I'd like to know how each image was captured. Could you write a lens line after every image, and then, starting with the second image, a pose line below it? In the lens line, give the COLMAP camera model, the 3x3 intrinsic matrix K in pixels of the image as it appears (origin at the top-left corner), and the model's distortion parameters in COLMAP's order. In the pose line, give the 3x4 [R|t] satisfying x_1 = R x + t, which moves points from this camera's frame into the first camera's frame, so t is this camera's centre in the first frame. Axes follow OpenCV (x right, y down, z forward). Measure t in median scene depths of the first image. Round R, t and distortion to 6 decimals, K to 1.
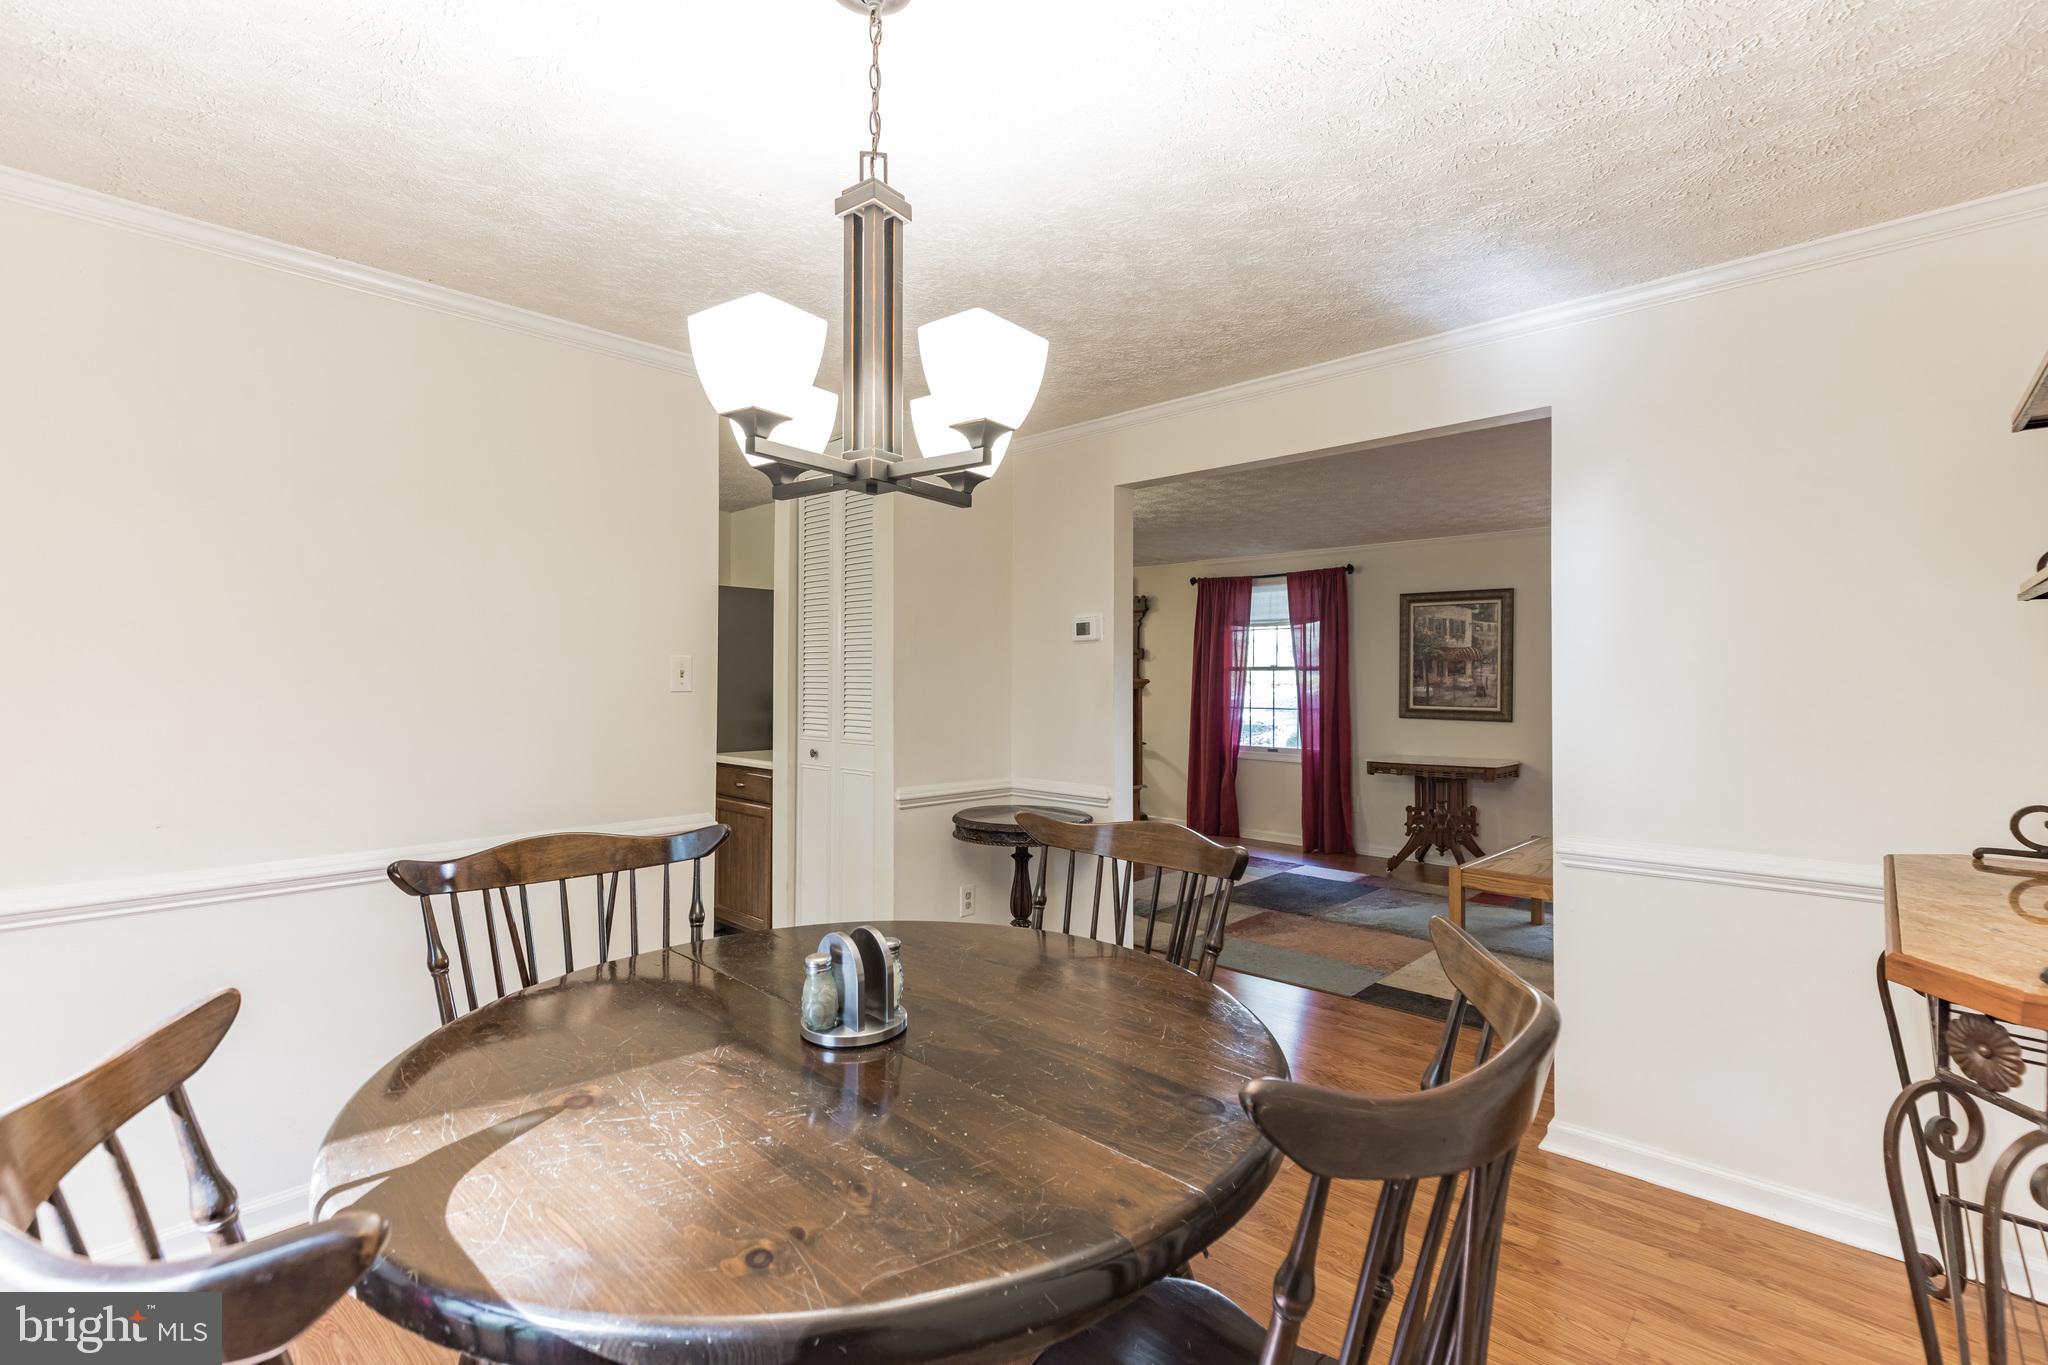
lens RADIAL K [[933.8, 0, 1035.7], [0, 933.8, 677.7], [0, 0, 1]] dist [0.001328, 0.000324]
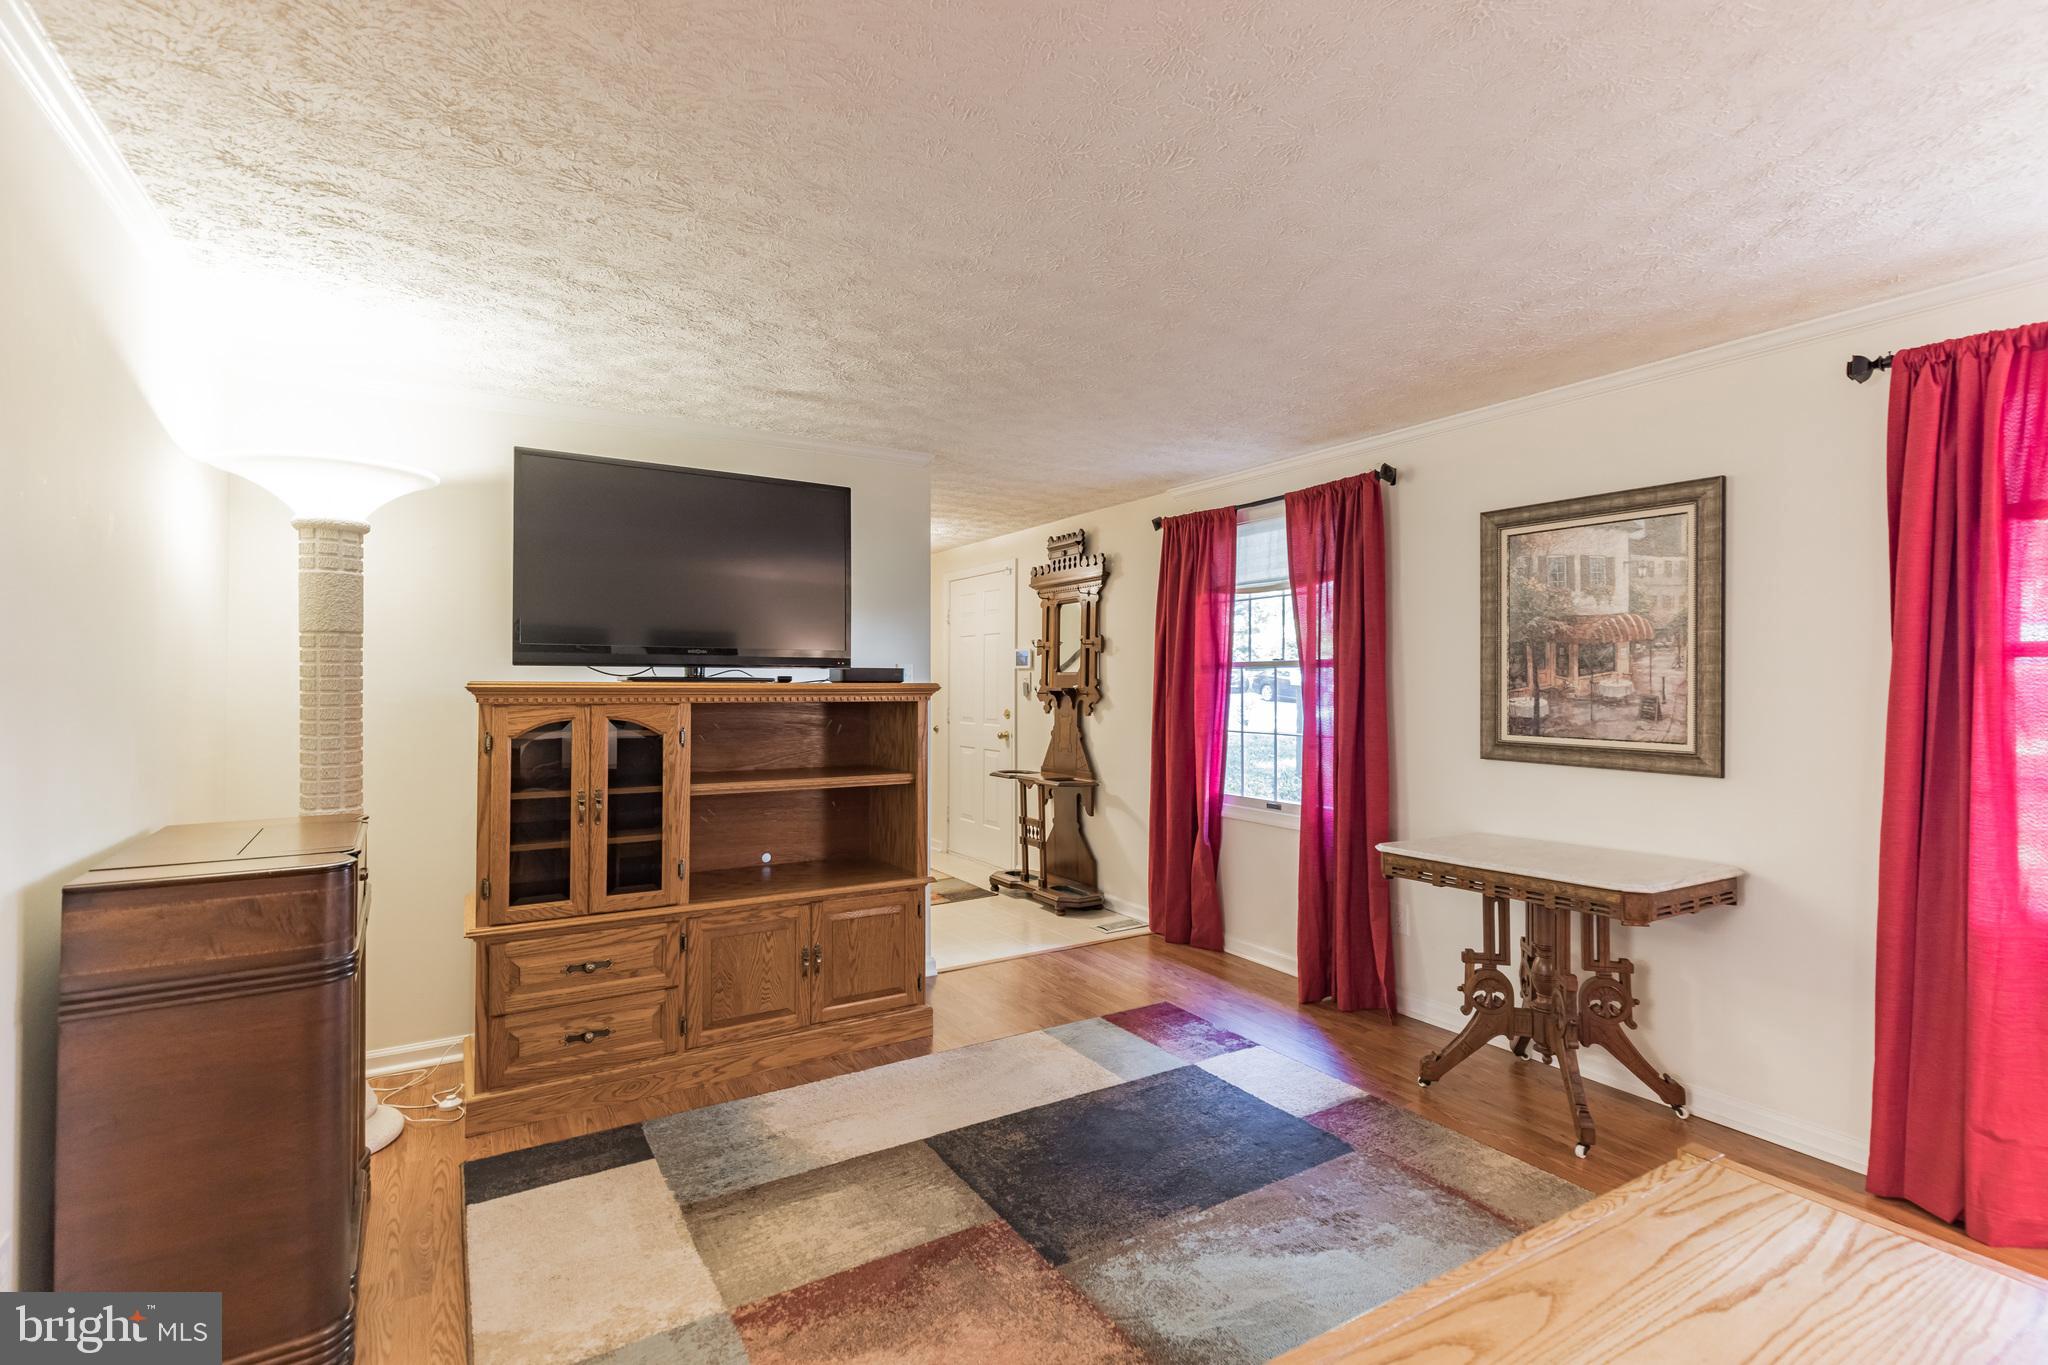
lens RADIAL K [[933.8, 0, 1009.9], [0, 933.8, 681.9], [0, 0, 1]] dist [0.001328, 0.000324]
pose [[0.960503, -0.005456, -0.278215, 0.288844], [0.005366, 0.999985, -0.001084, 0.000547], [0.278217, -0.000452, 0.960518, 0.449568]]
